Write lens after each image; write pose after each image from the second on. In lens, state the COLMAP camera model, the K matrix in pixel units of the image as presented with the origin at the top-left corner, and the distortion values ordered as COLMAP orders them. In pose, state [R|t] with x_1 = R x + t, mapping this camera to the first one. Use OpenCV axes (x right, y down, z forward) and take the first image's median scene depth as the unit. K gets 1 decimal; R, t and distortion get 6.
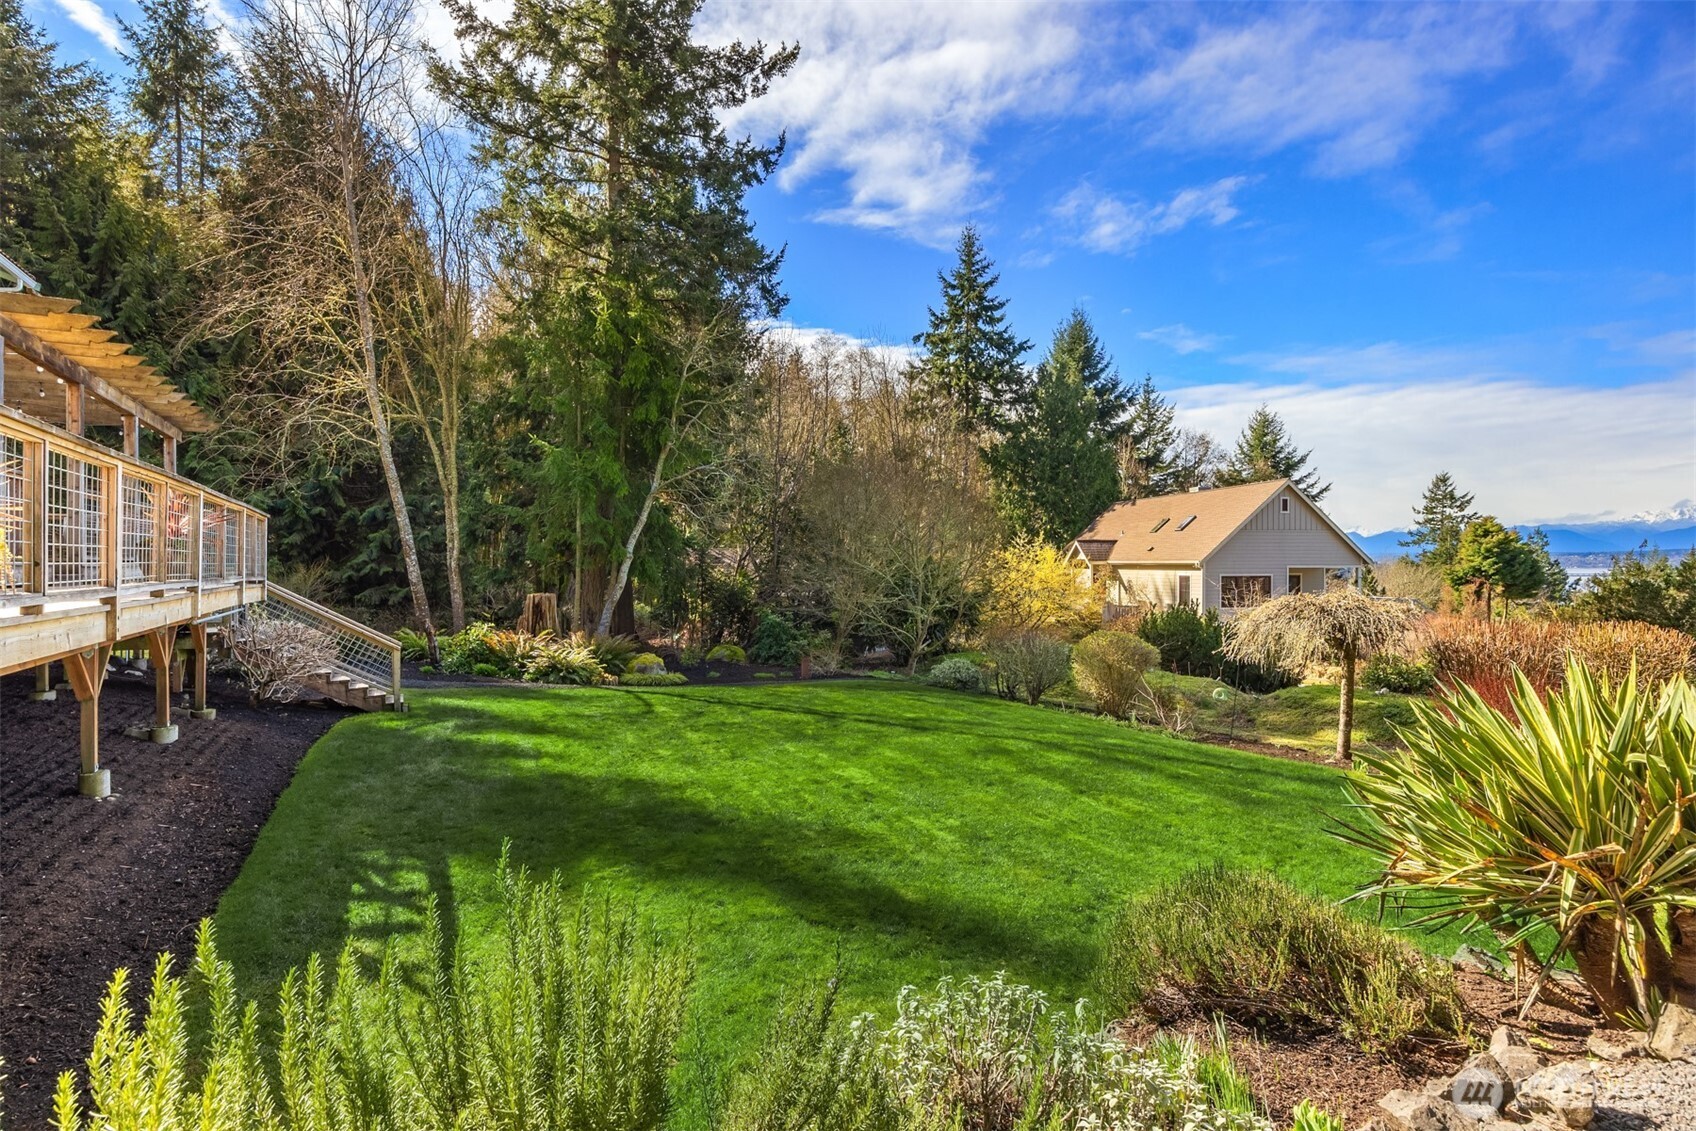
lens RADIAL K [[808.1, 0, 848.0], [0, 808.1, 565.5], [0, 0, 1]] dist [-0.012755, -0.000561]
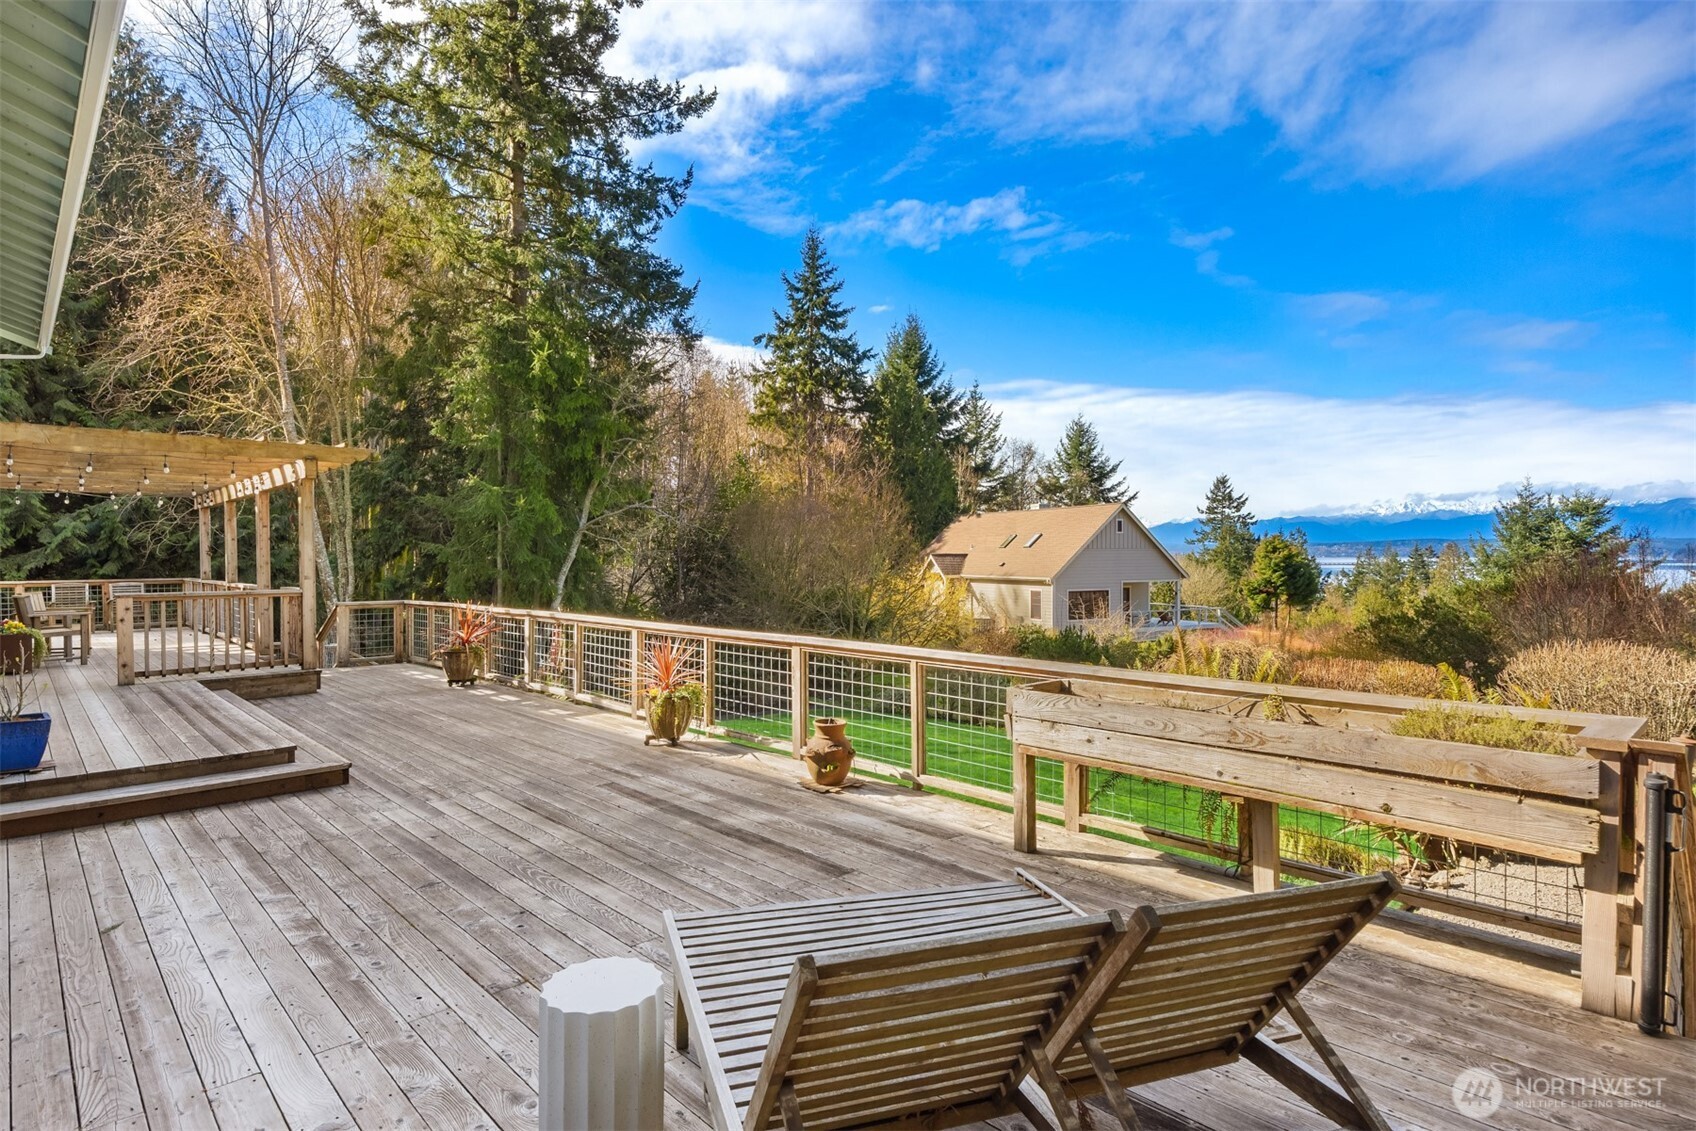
lens RADIAL K [[886.7, 0, 848.0], [0, 886.7, 565.5], [0, 0, 1]] dist [-0.002915, -0.000168]
pose [[0.969922, -0.006530, 0.243328, -0.115690], [0.004504, 0.999950, 0.008879, -0.032497], [-0.243374, -0.007516, 0.969903, -0.093354]]
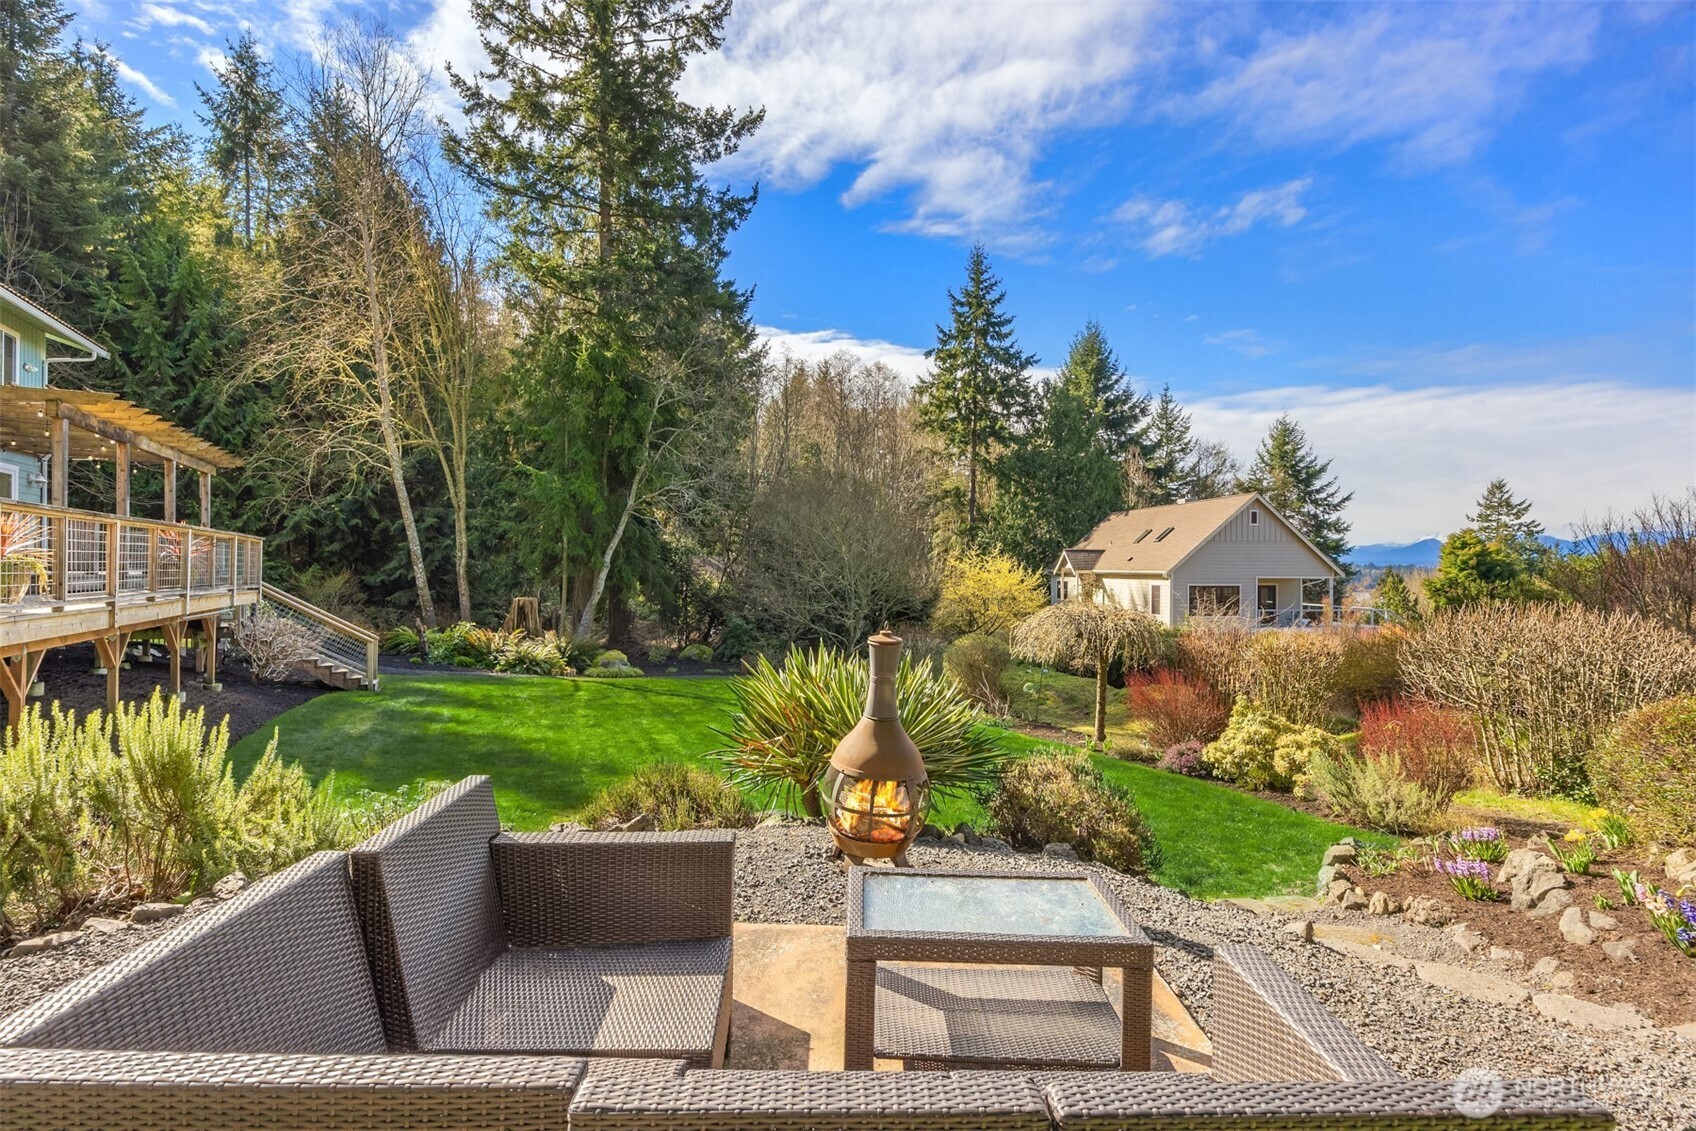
lens RADIAL K [[808.1, 0, 848.0], [0, 808.1, 565.5], [0, 0, 1]] dist [-0.012755, -0.000561]
pose [[0.997750, 0.006226, -0.066748, 0.087511], [-0.006592, 0.999964, -0.005250, -0.004545], [0.066713, 0.005678, 0.997756, -0.068286]]
